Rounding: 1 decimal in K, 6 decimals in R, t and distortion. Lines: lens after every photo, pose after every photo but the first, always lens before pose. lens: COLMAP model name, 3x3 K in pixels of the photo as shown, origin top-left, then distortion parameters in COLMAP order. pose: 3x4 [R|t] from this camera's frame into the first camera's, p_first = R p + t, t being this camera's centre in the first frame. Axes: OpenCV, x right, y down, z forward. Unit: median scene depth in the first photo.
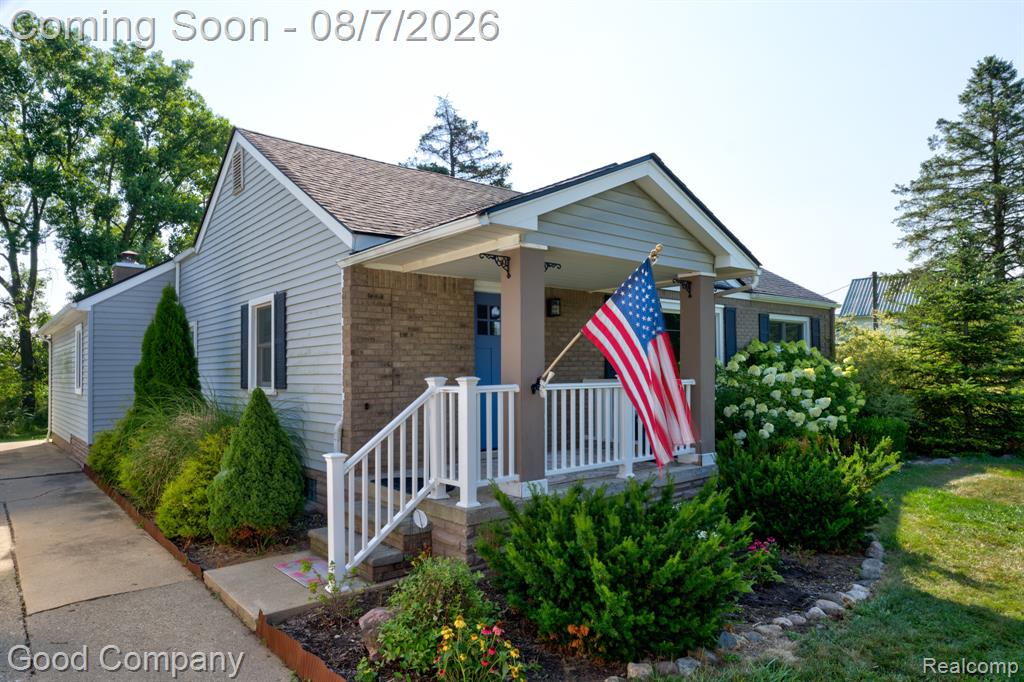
lens RADIAL K [[629.0, 0, 511.6], [0, 629.0, 346.4], [0, 0, 1]] dist [0.004483, 0.001707]
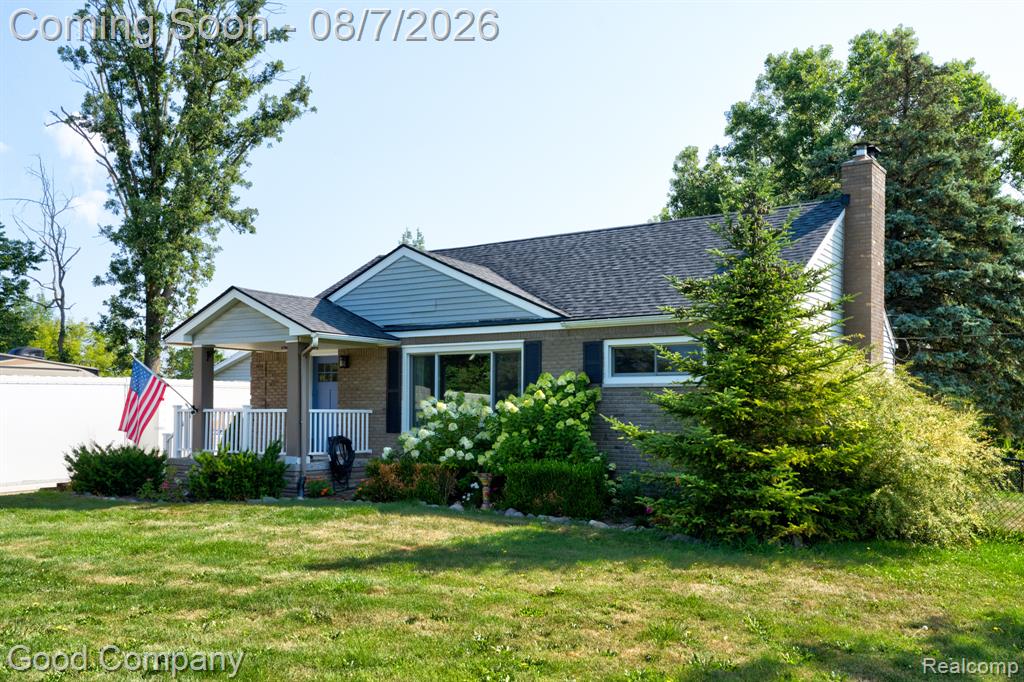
lens RADIAL K [[917.0, 0, 513.7], [0, 917.0, 345.3], [0, 0, 1]] dist [0.061527, 0.008252]
pose [[0.293784, -0.058010, -0.954110, 2.716080], [0.028860, 0.998240, -0.051807, 0.029543], [0.955436, -0.012315, 0.294941, 0.874857]]
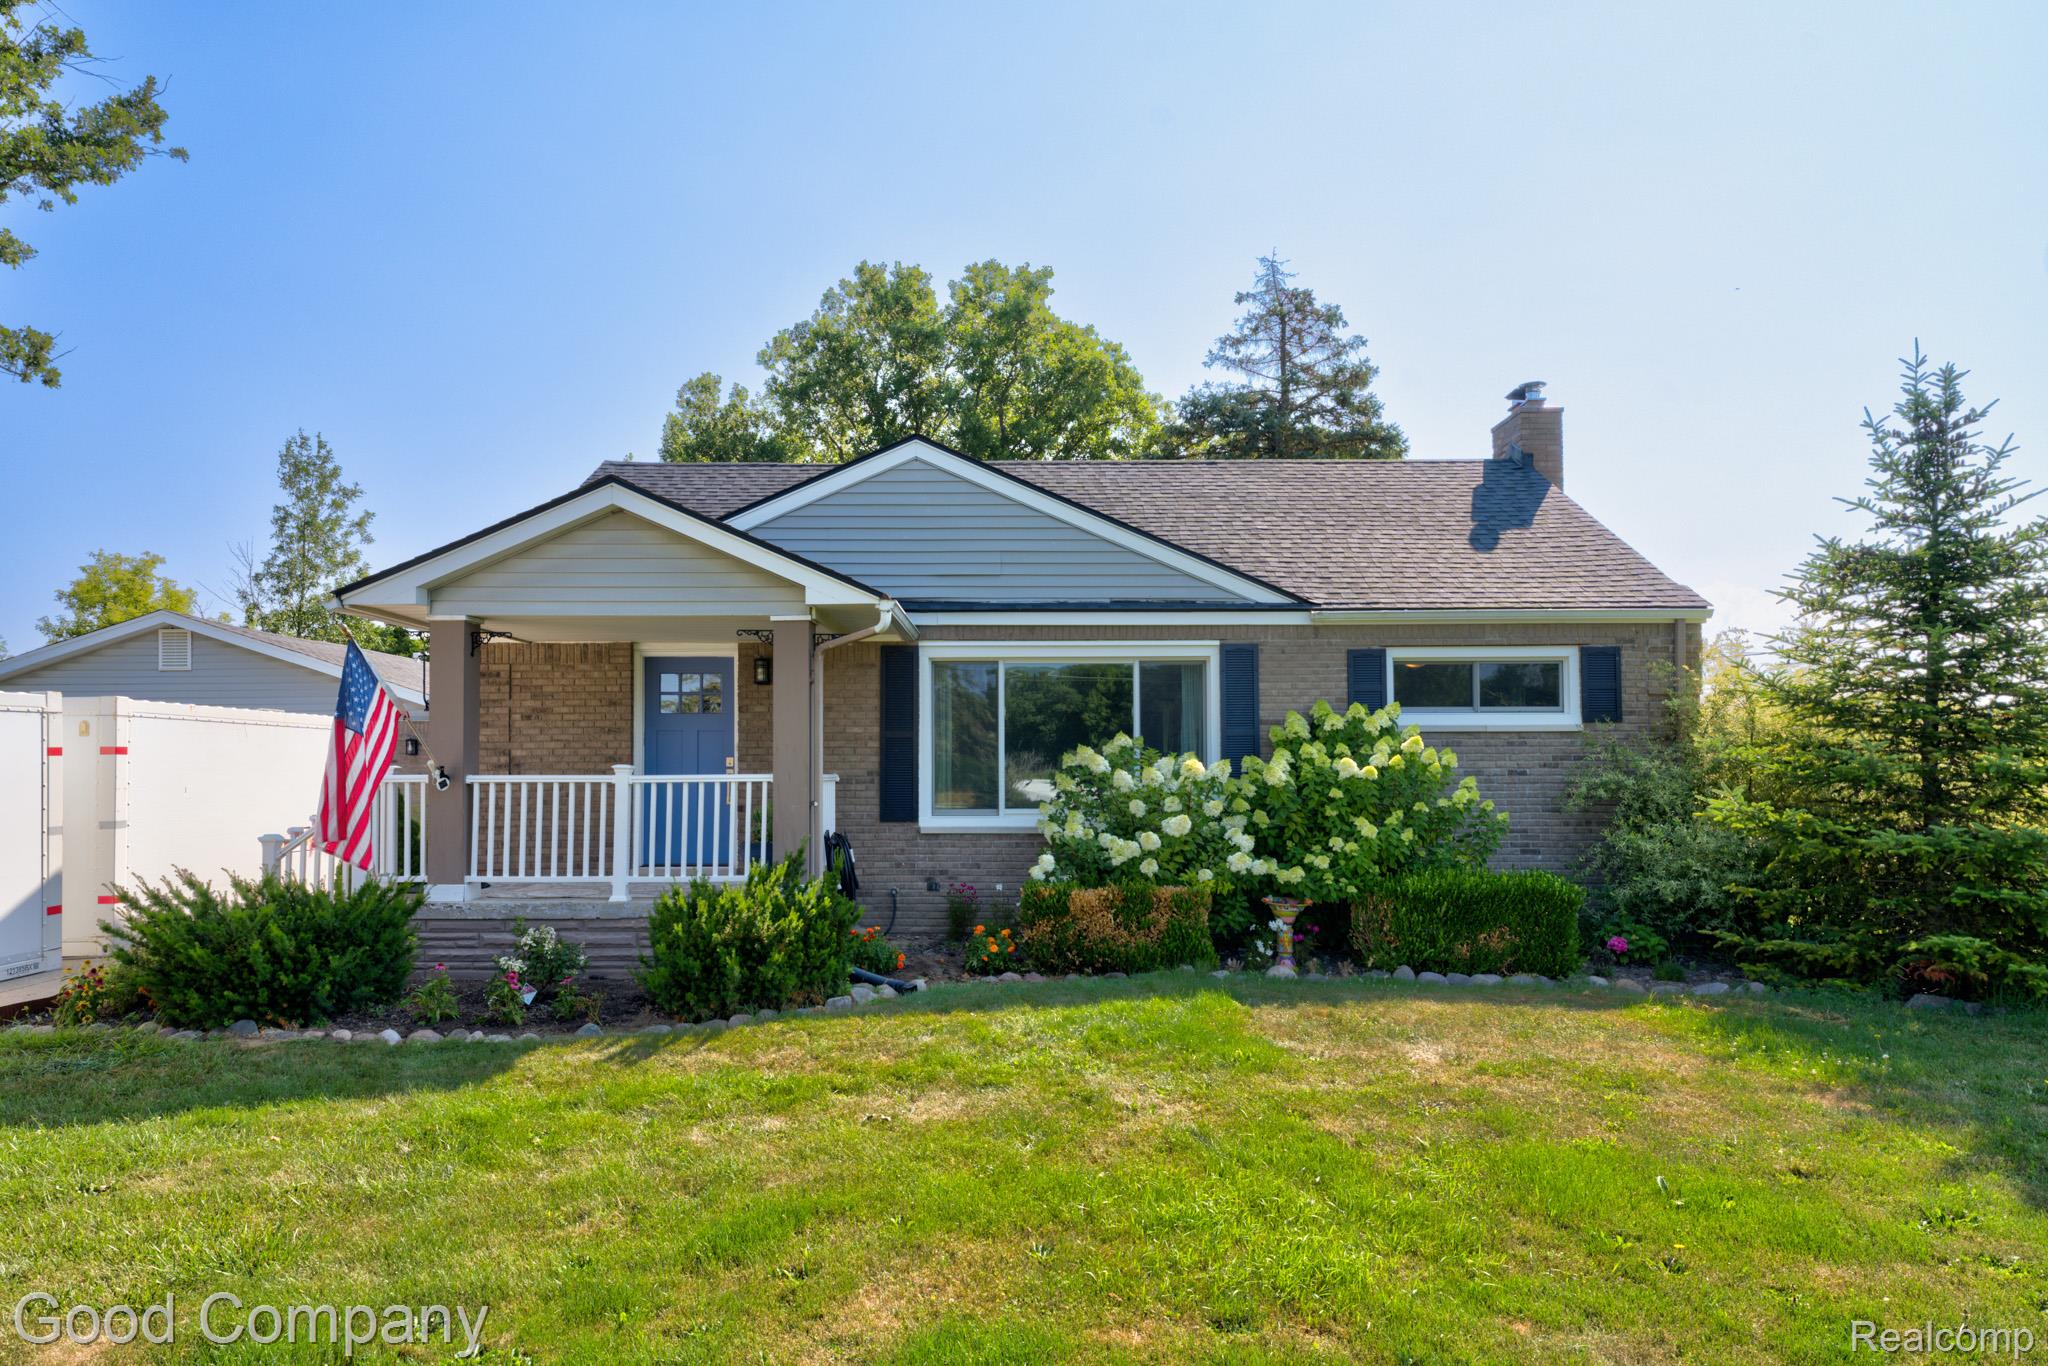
lens RADIAL K [[1248.2, 0, 1019.2], [0, 1248.2, 691.6], [0, 0, 1]] dist [0.015507, 0.002038]
pose [[0.776728, -0.030877, -0.629078, 1.370273], [0.018978, 0.999491, -0.025626, 0.002405], [0.629550, 0.007966, 0.776919, 0.113092]]
